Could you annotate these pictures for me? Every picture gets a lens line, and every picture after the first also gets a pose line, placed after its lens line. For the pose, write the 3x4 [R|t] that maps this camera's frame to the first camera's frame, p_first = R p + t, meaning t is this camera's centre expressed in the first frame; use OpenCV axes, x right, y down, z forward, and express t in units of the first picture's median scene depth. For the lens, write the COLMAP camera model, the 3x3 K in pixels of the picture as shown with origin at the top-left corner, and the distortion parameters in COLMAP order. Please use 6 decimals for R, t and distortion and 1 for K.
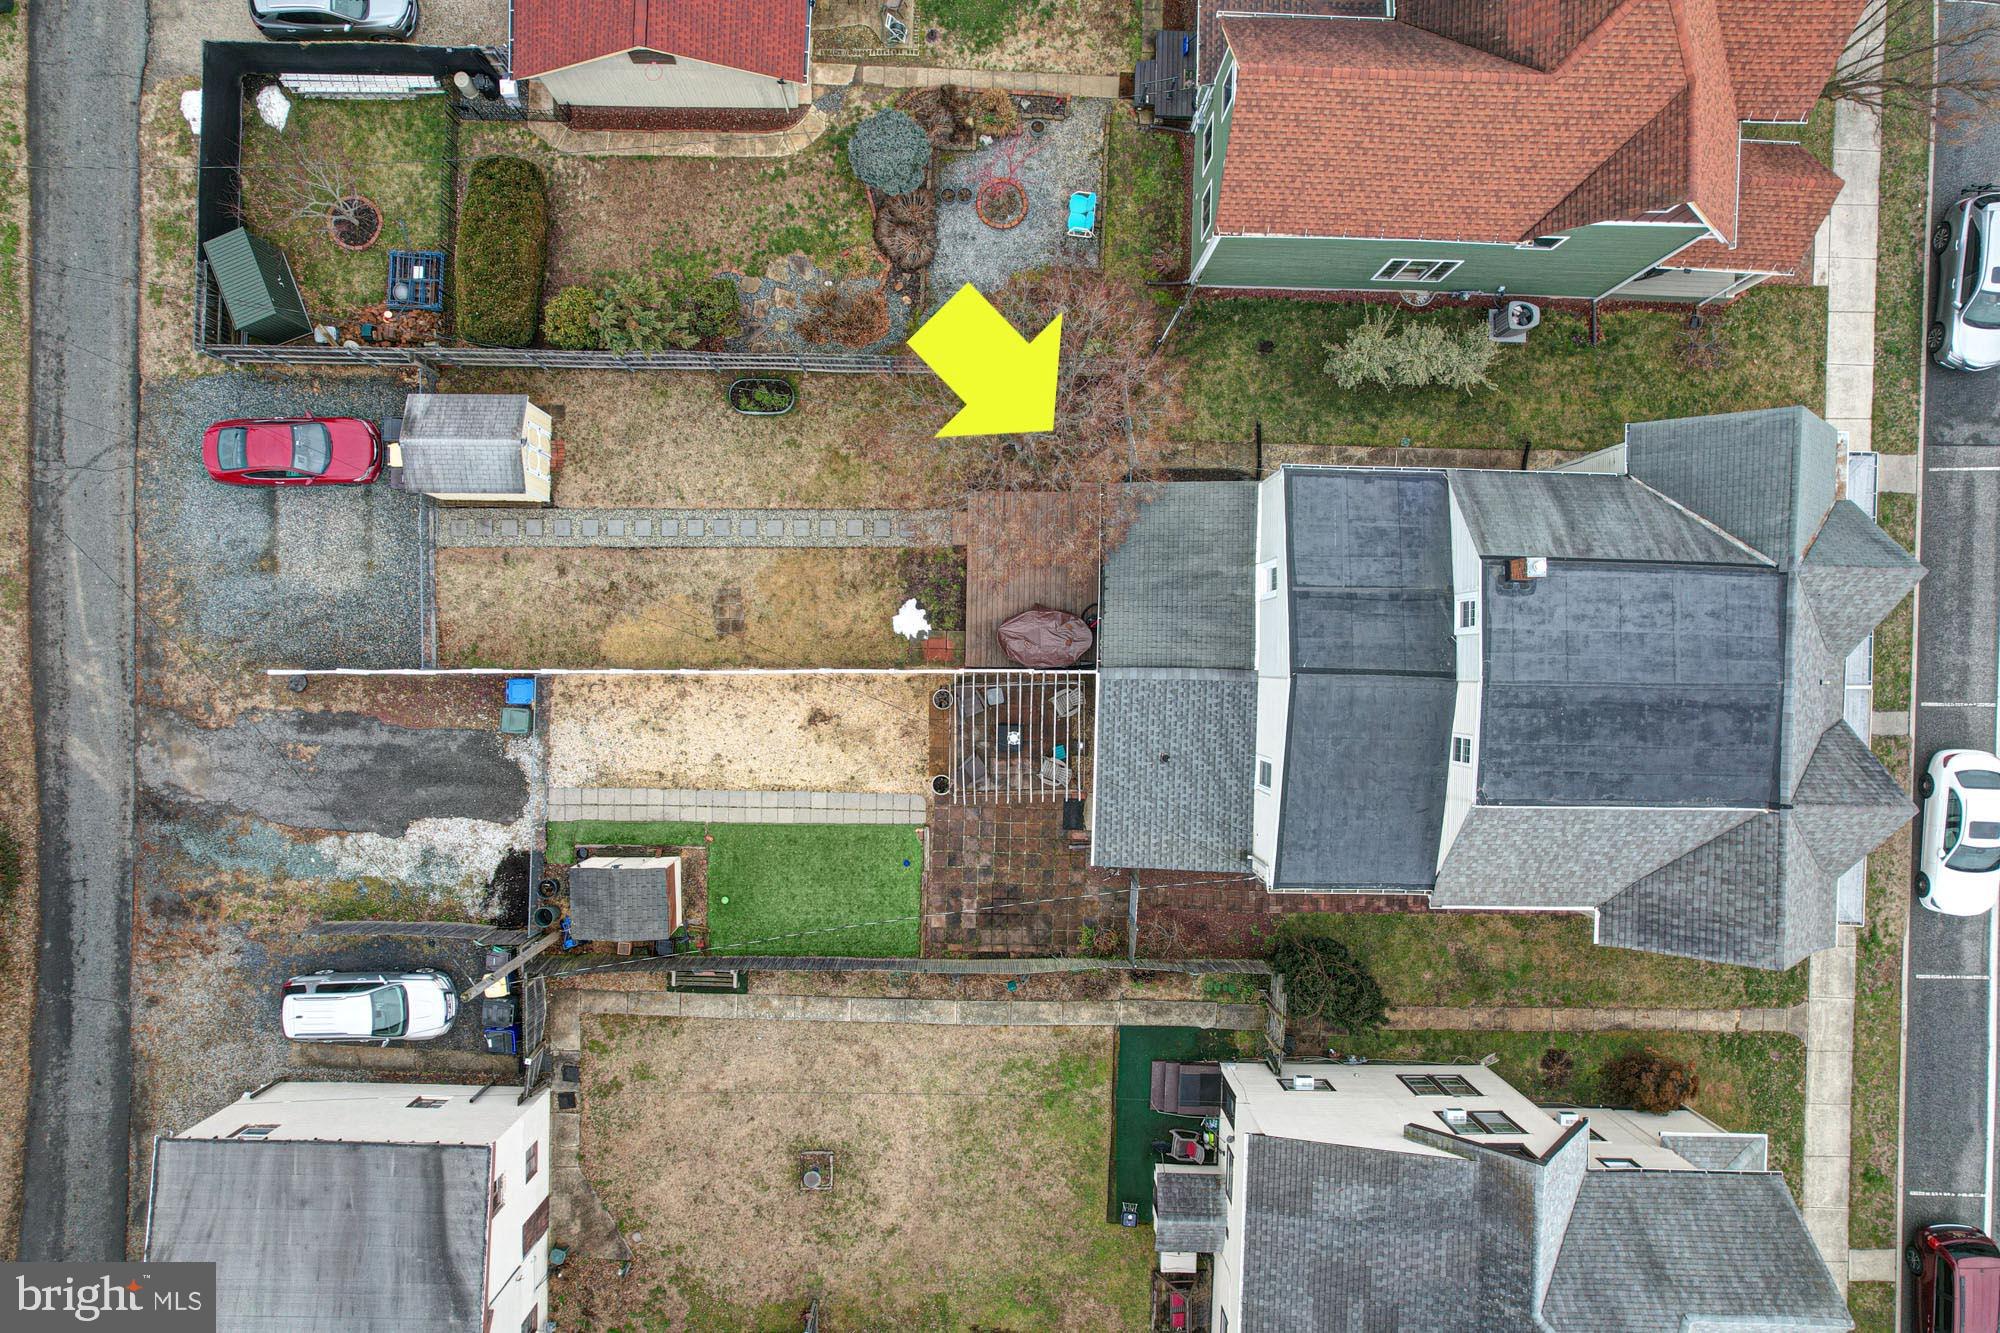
lens RADIAL K [[1283.6, 0, 992.4], [0, 1283.6, 685.3], [0, 0, 1]] dist [-0.078846, 0.073473]
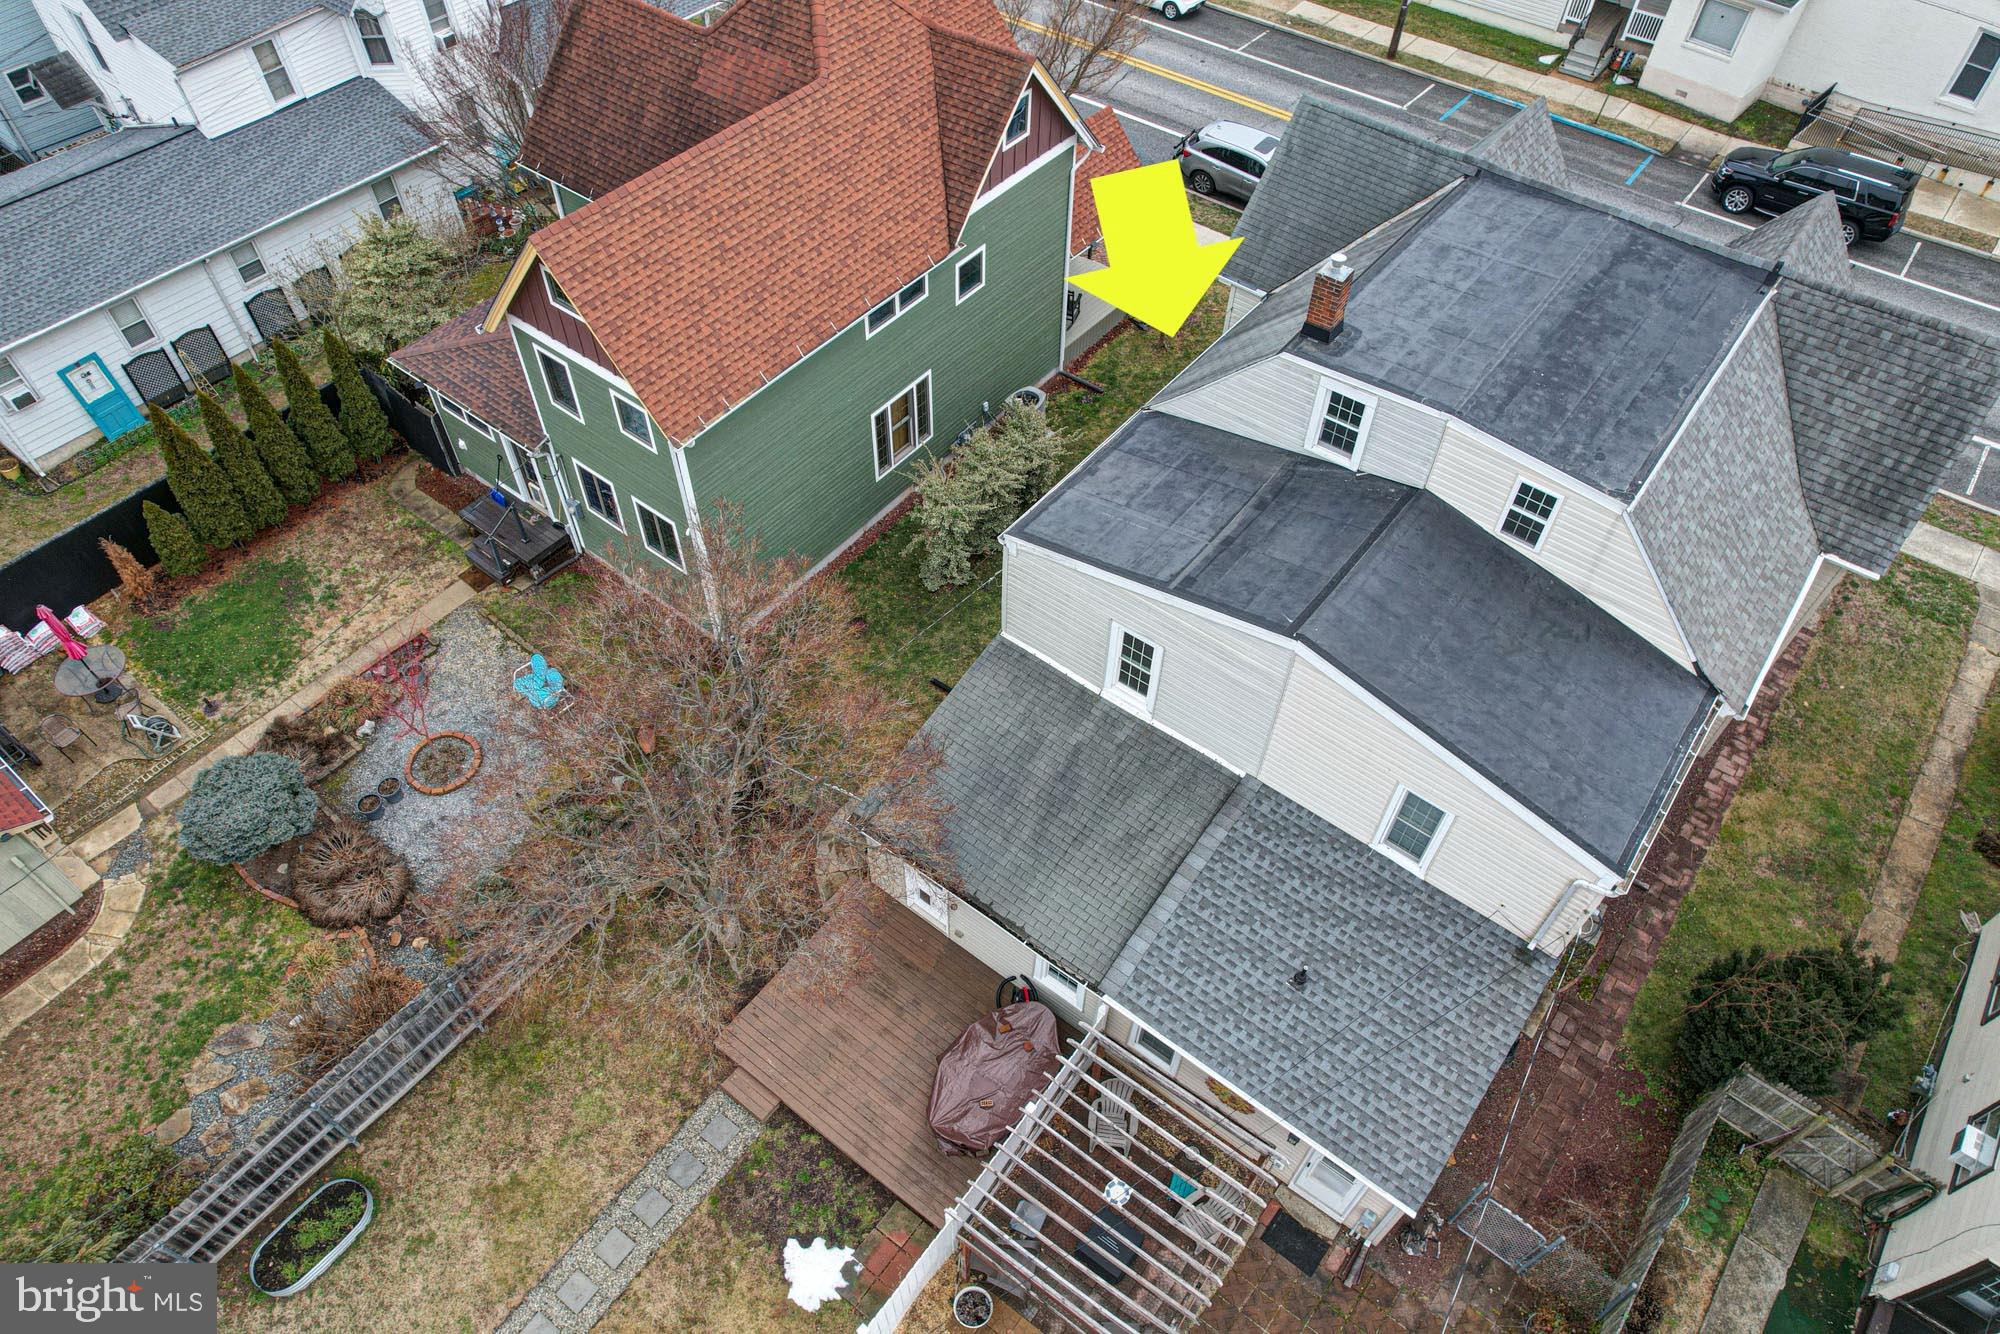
lens RADIAL K [[1283.6, 0, 992.4], [0, 1283.6, 685.8], [0, 0, 1]] dist [-0.078846, 0.073473]
pose [[0.597670, -0.626437, 0.500367, -0.130345], [0.801701, 0.460632, -0.380911, 0.094539], [0.008131, 0.628804, 0.777521, 0.451427]]
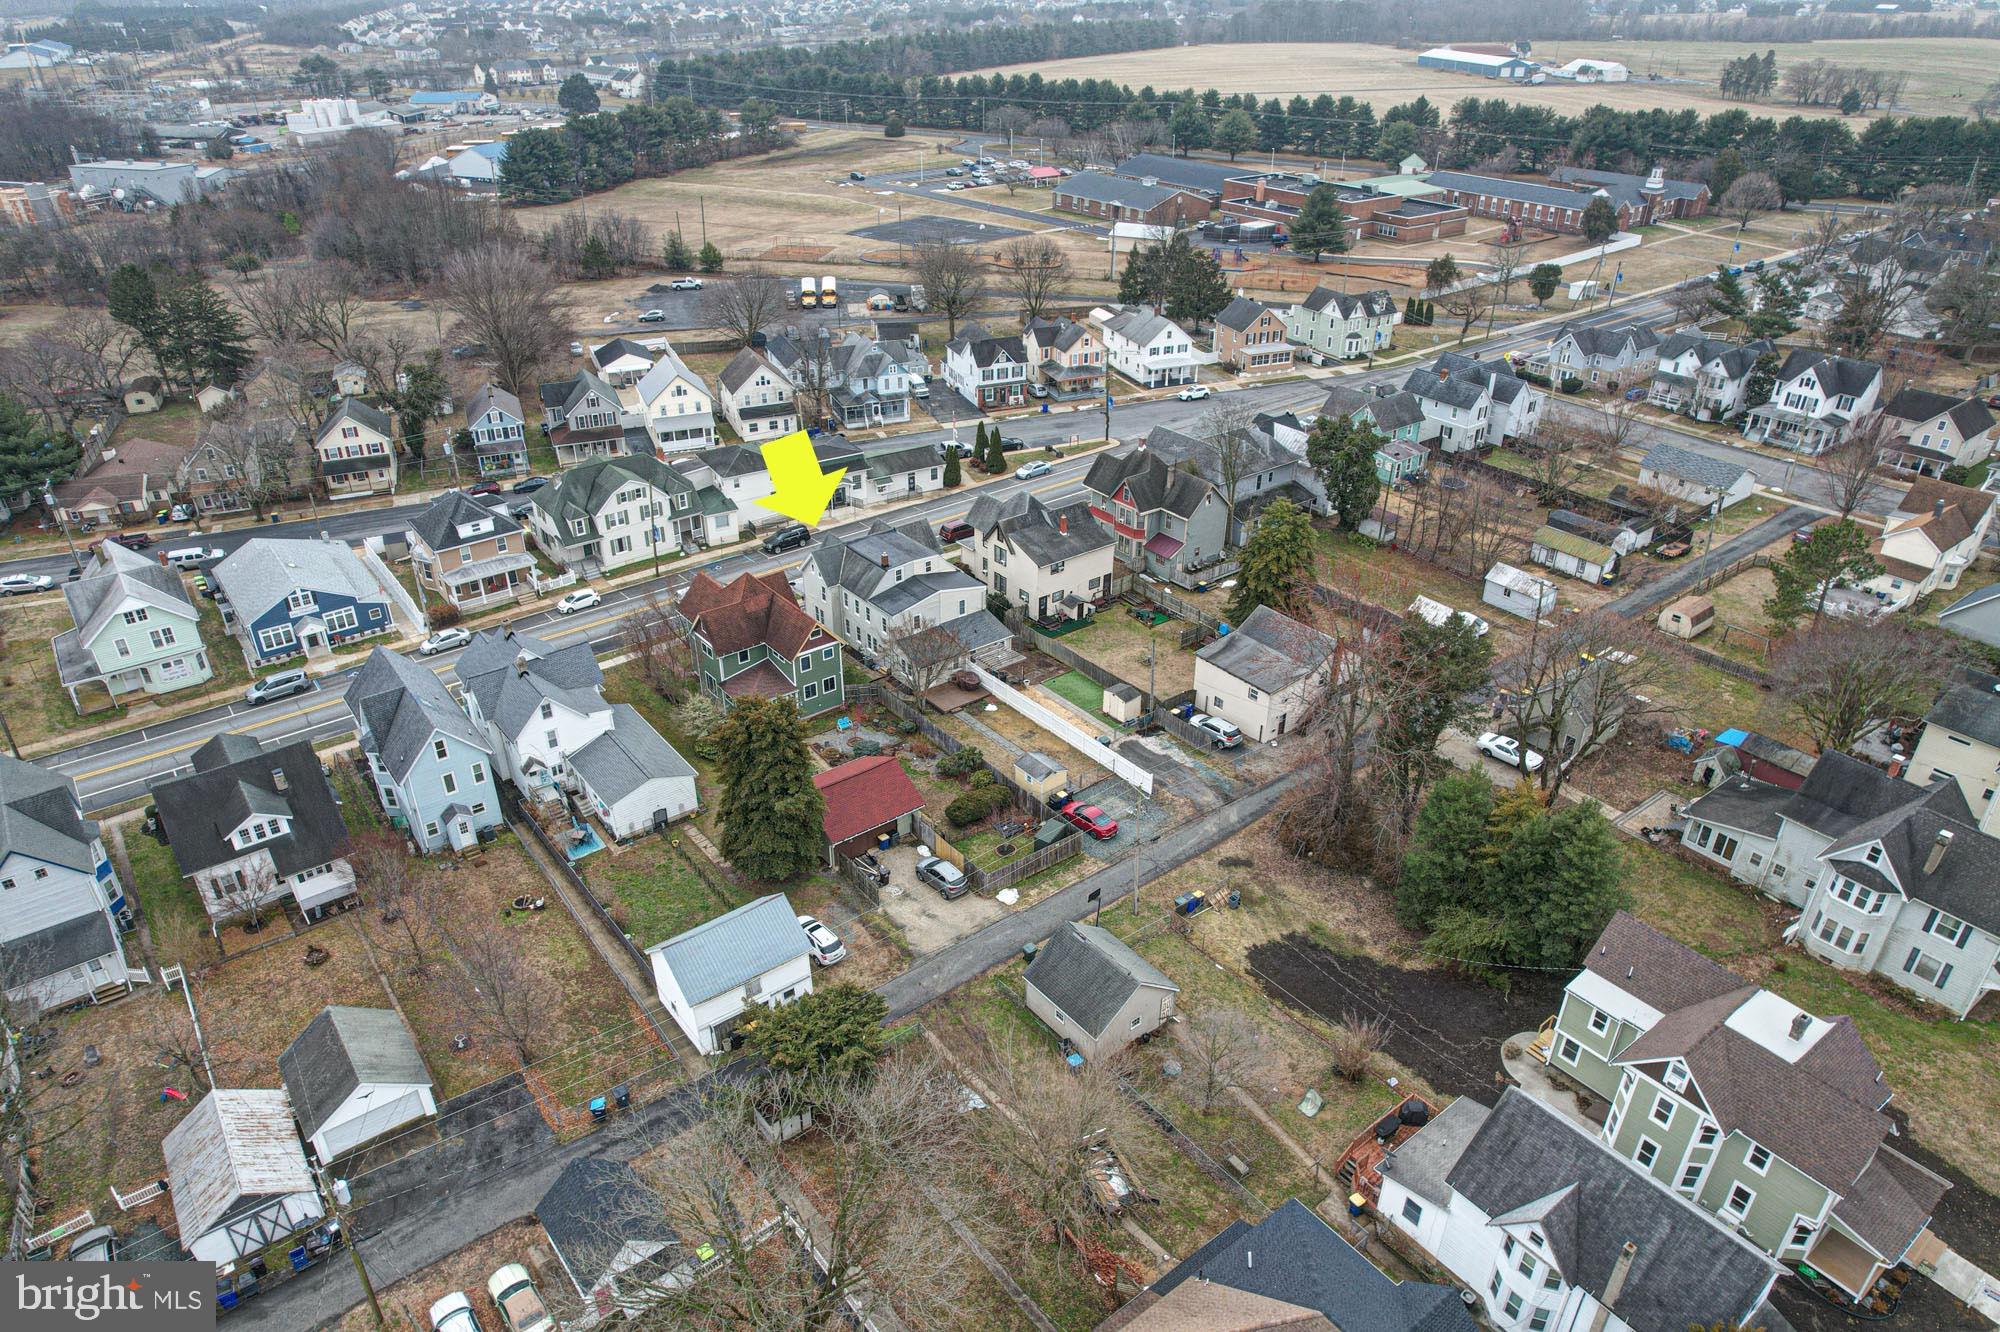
lens RADIAL K [[1292.1, 0, 989.9], [0, 1292.1, 671.2], [0, 0, 1]] dist [-0.065494, 0.053110]
pose [[-0.624521, -0.394611, 0.673985, -2.055232], [0.780978, -0.323039, 0.534527, -1.632842], [0.006793, 0.860191, 0.509927, -0.599337]]
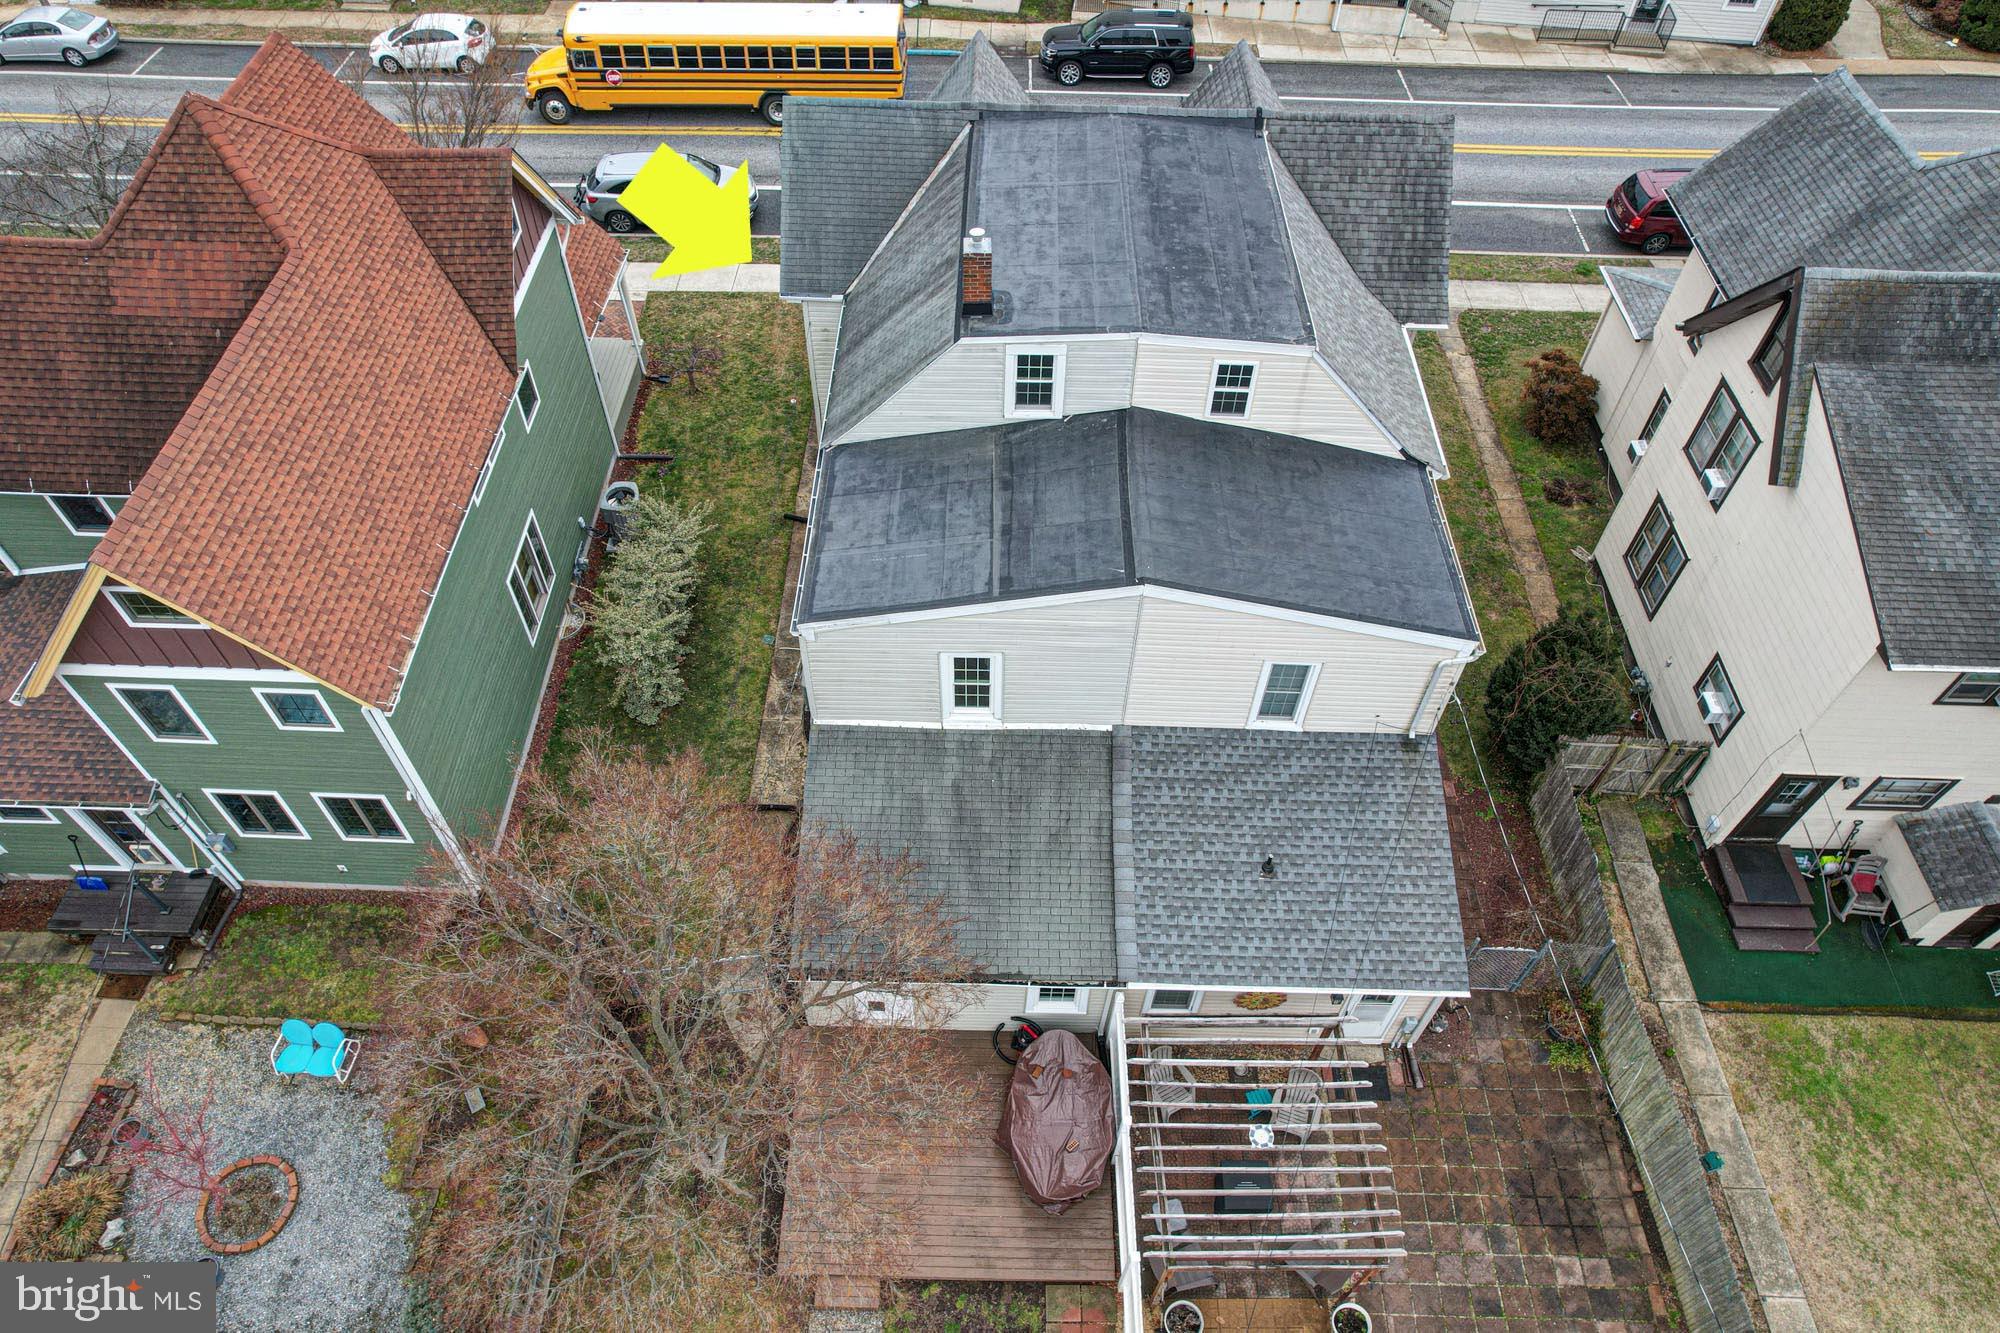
lens RADIAL K [[1283.6, 0, 992.4], [0, 1283.6, 685.3], [0, 0, 1]] dist [-0.078846, 0.073473]
pose [[-0.001178, -0.784769, 0.619787, -0.150149], [0.999995, -0.002637, -0.001438, -0.063249], [0.002763, 0.619783, 0.784769, 0.448611]]
